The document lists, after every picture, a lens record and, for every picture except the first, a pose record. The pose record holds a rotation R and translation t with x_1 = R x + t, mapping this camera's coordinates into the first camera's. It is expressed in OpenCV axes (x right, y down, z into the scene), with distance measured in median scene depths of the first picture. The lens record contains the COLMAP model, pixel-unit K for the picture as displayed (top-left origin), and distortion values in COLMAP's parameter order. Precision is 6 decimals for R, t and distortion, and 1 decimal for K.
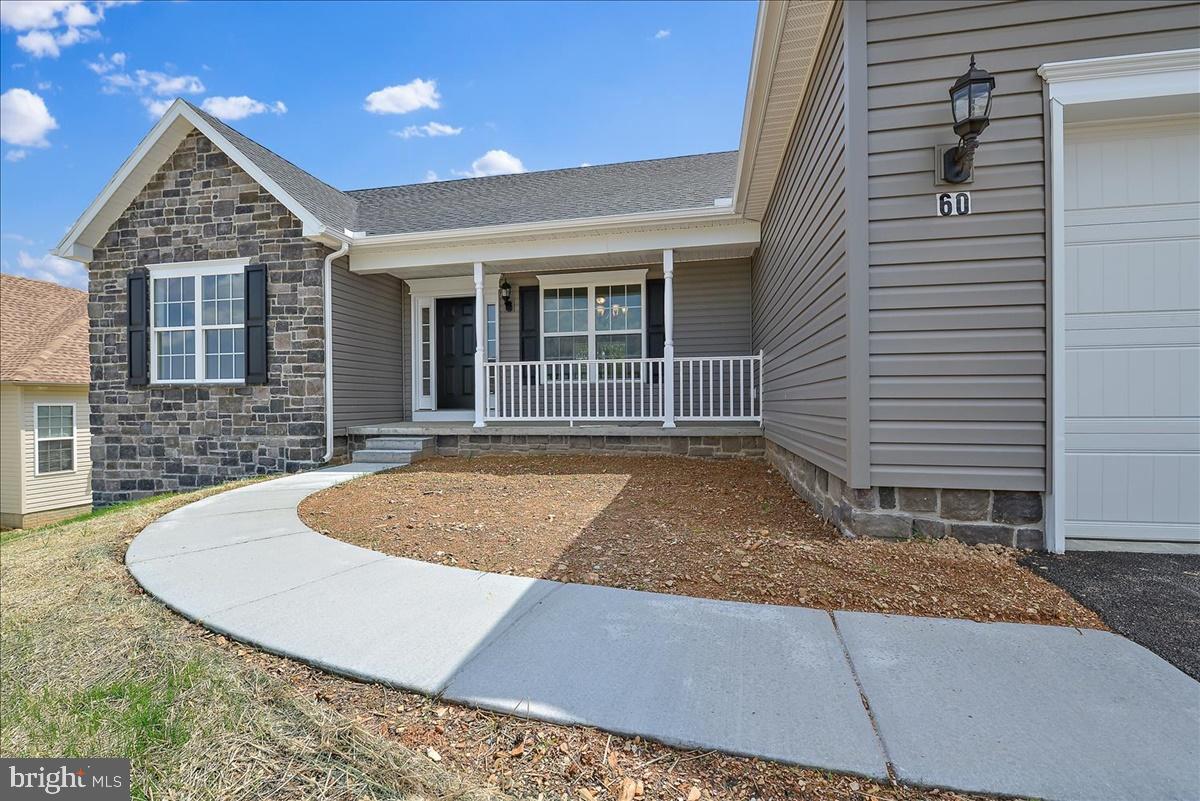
lens RADIAL K [[528.7, 0, 600.0], [0, 528.7, 400.5], [0, 0, 1]] dist [0.015431, -0.000080]
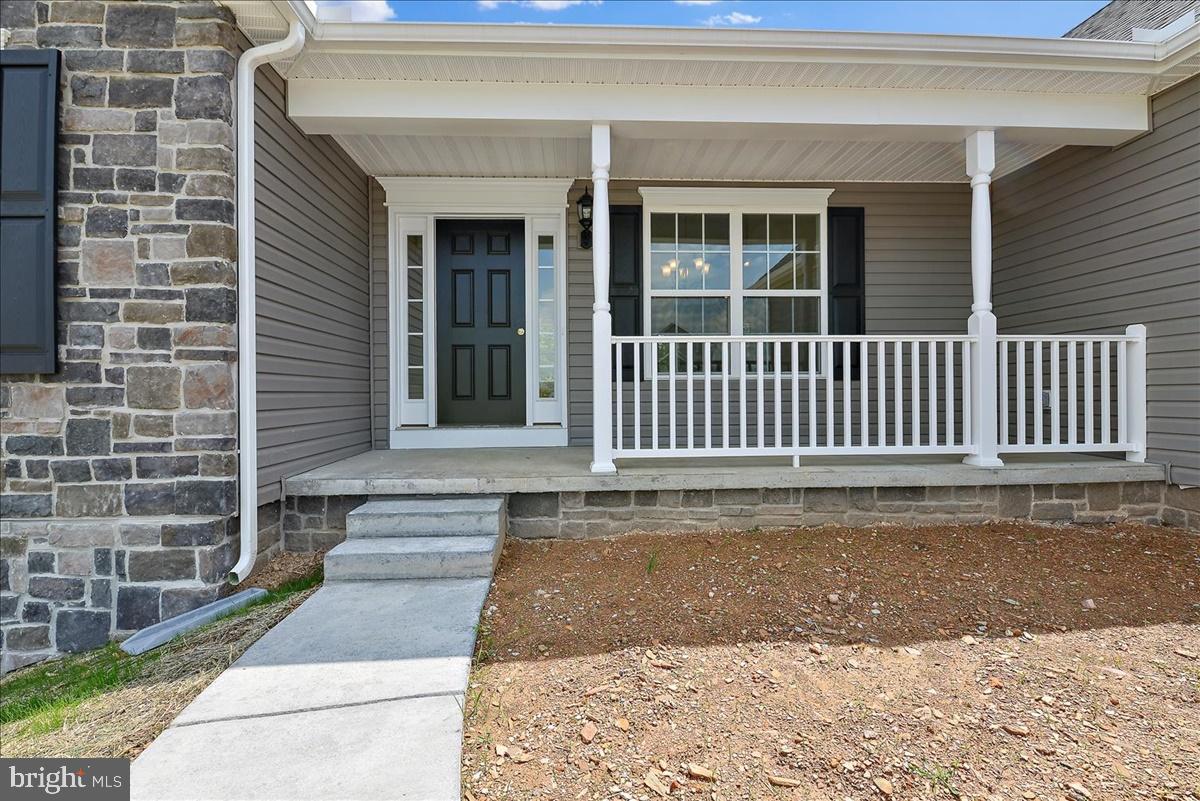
lens RADIAL K [[521.6, 0, 599.0], [0, 521.6, 390.0], [0, 0, 1]] dist [0.003412, -0.005675]
pose [[0.967993, 0.002749, 0.250963, -0.355257], [-0.001807, 0.999990, -0.003984, -0.021277], [-0.250972, 0.003403, 0.967988, 0.561411]]
